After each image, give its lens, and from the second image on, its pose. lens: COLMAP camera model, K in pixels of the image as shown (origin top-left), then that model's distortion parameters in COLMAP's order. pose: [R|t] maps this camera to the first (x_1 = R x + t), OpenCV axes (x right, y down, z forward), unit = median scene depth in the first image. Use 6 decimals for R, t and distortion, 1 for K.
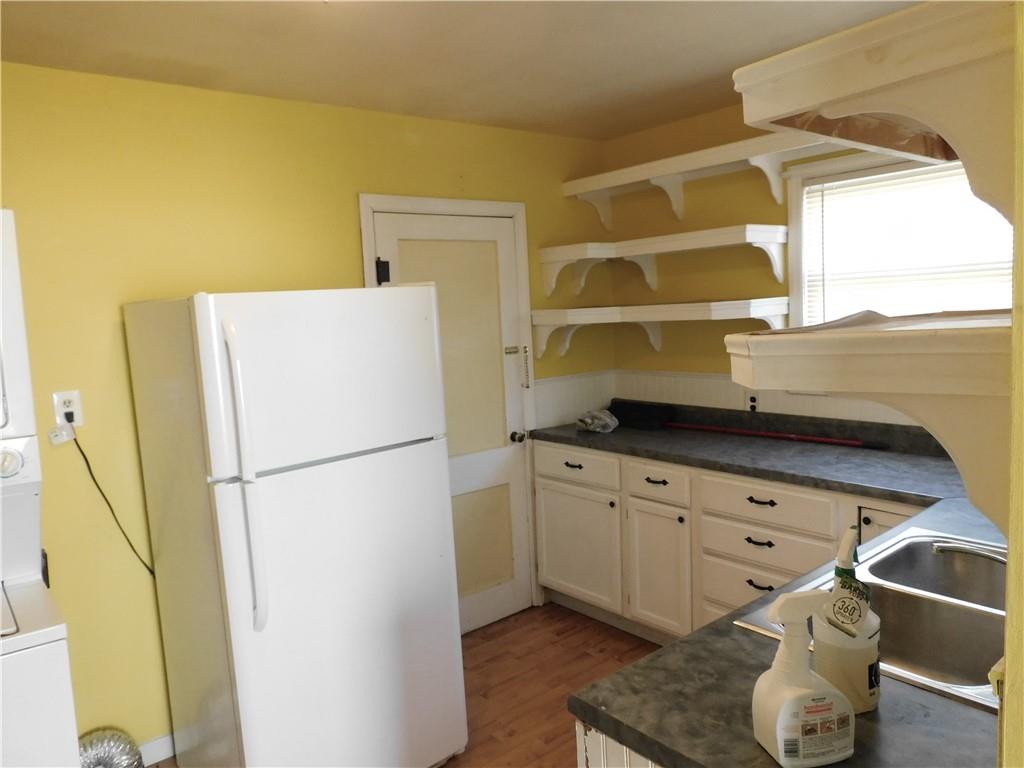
lens RADIAL K [[725.3, 0, 513.9], [0, 725.3, 382.7], [0, 0, 1]] dist [-0.009565, 0.002642]
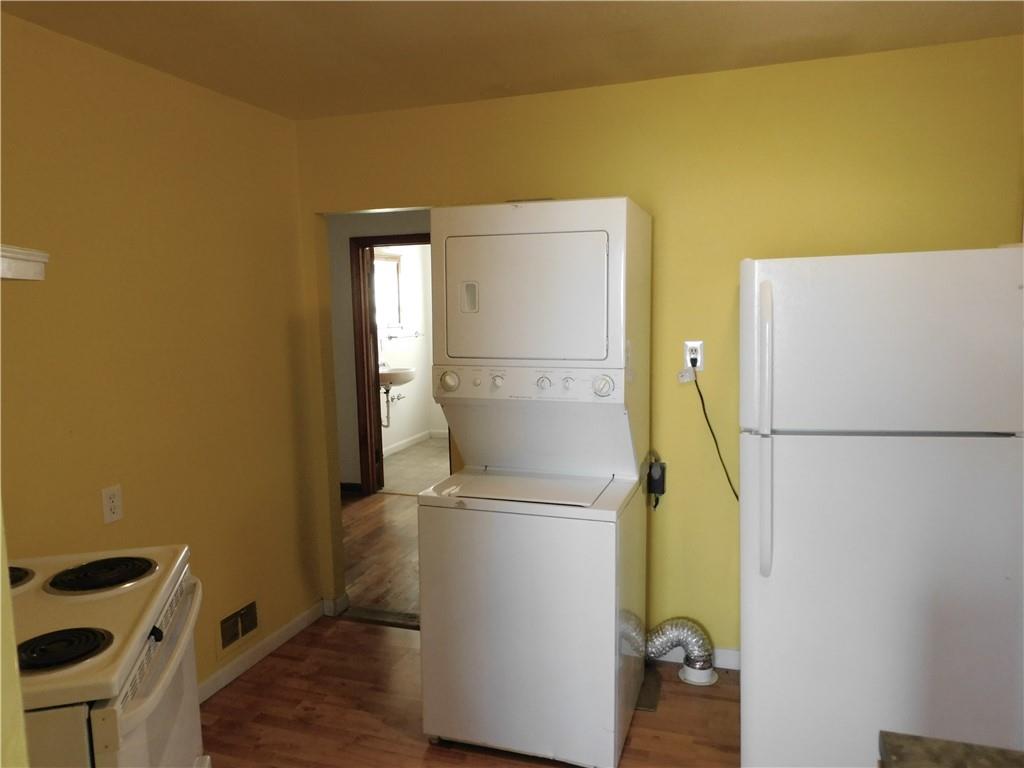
lens RADIAL K [[725.3, 0, 513.9], [0, 725.3, 382.7], [0, 0, 1]] dist [-0.009565, 0.002642]
pose [[0.534331, 0.128817, -0.835402, 0.252869], [-0.090241, 0.991365, 0.095147, -0.007765], [0.840444, 0.024548, 0.541341, 0.081278]]
